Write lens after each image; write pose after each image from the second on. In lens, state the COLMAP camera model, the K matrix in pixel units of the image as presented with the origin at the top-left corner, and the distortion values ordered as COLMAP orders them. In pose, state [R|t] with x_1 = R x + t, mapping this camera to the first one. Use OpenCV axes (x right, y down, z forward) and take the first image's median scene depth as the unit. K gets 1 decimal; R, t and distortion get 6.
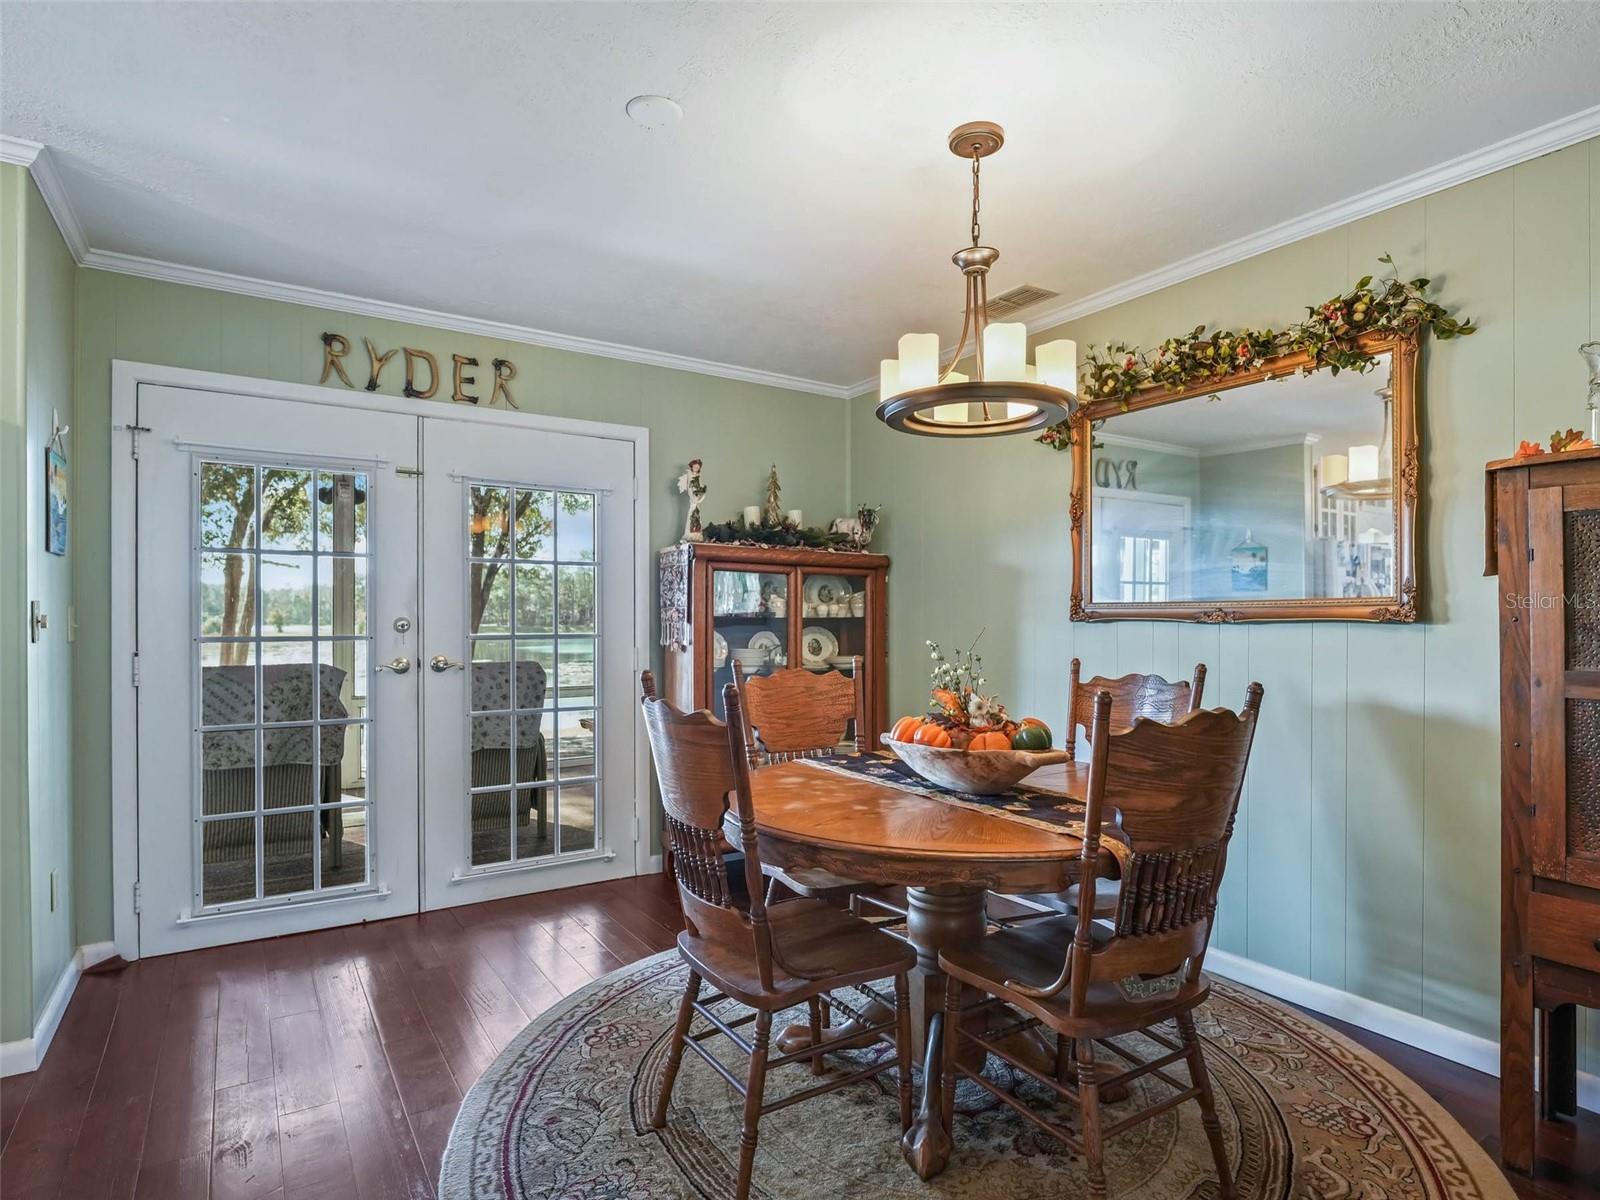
lens RADIAL K [[868.6, 0, 799.0], [0, 868.6, 612.4], [0, 0, 1]] dist [-0.000786, -0.000044]
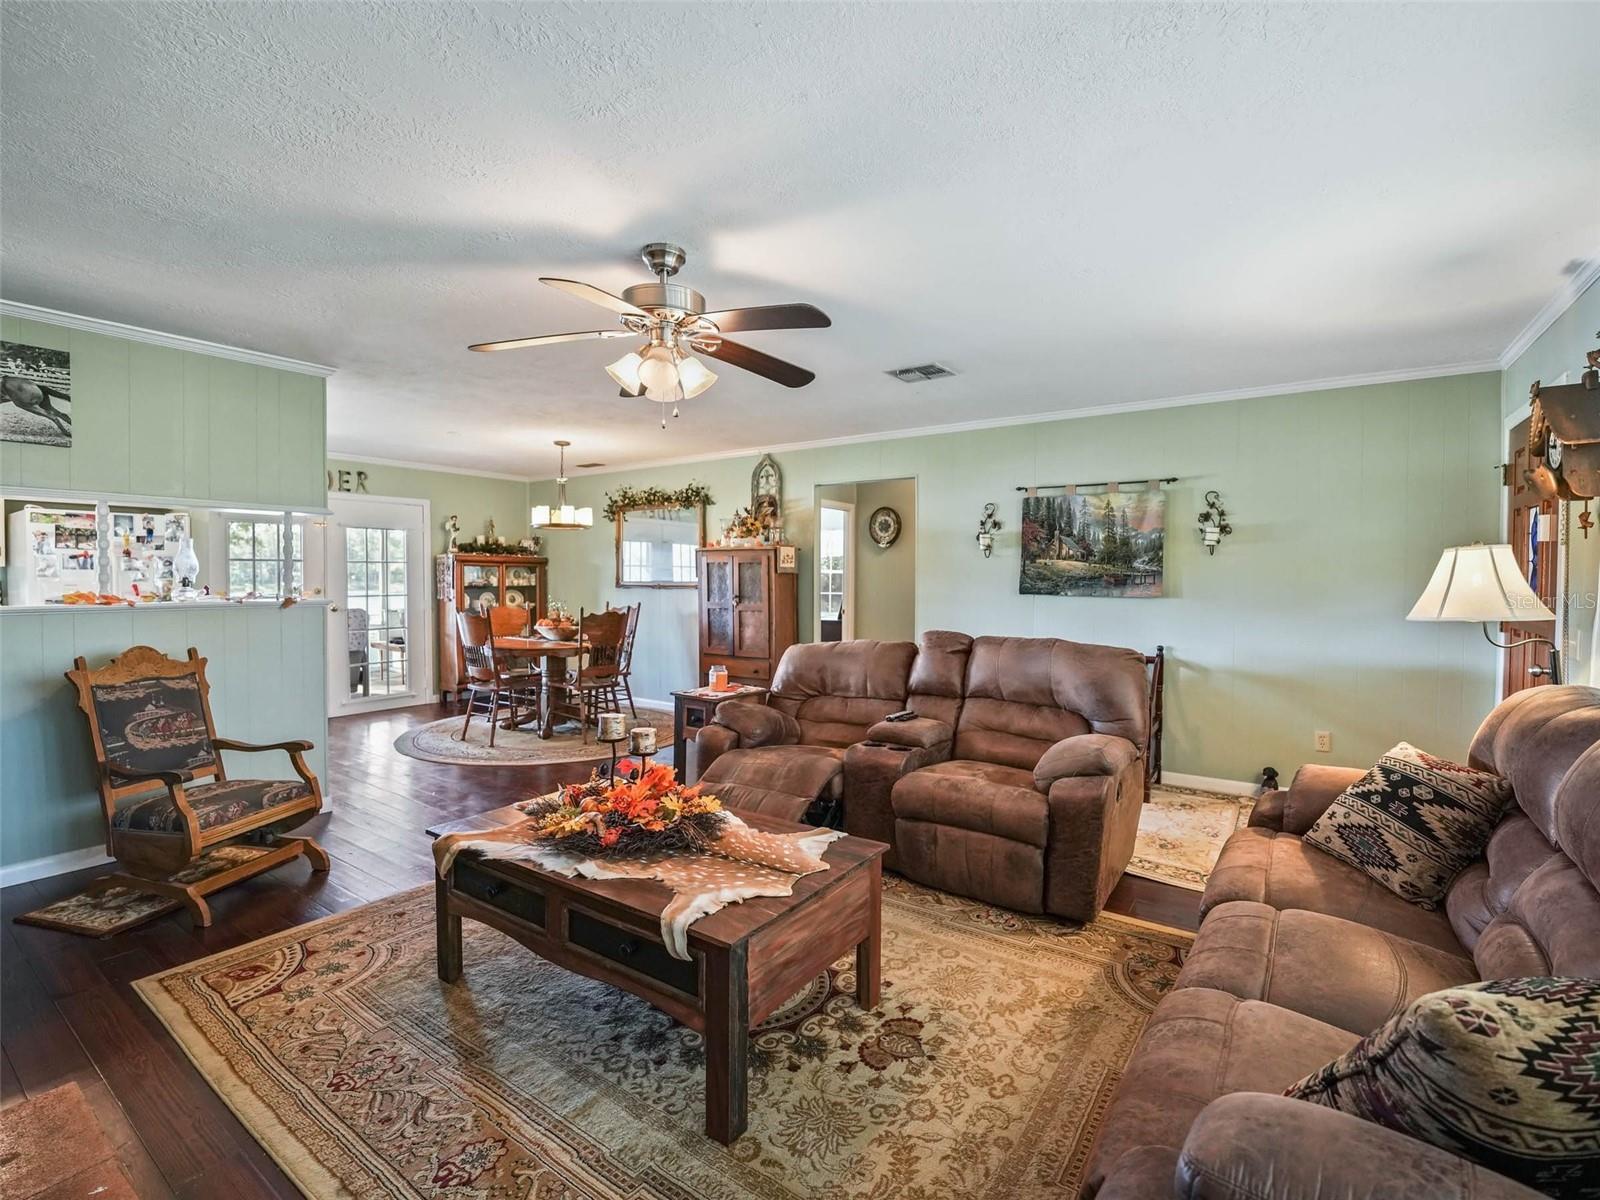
lens RADIAL K [[734.9, 0, 787.8], [0, 734.9, 597.5], [0, 0, 1]] dist [-0.004765, -0.000119]
pose [[0.930778, -0.008900, 0.365477, -0.012075], [-0.003735, 0.999420, 0.033849, -0.032018], [-0.365566, -0.032871, 0.930205, -1.058956]]
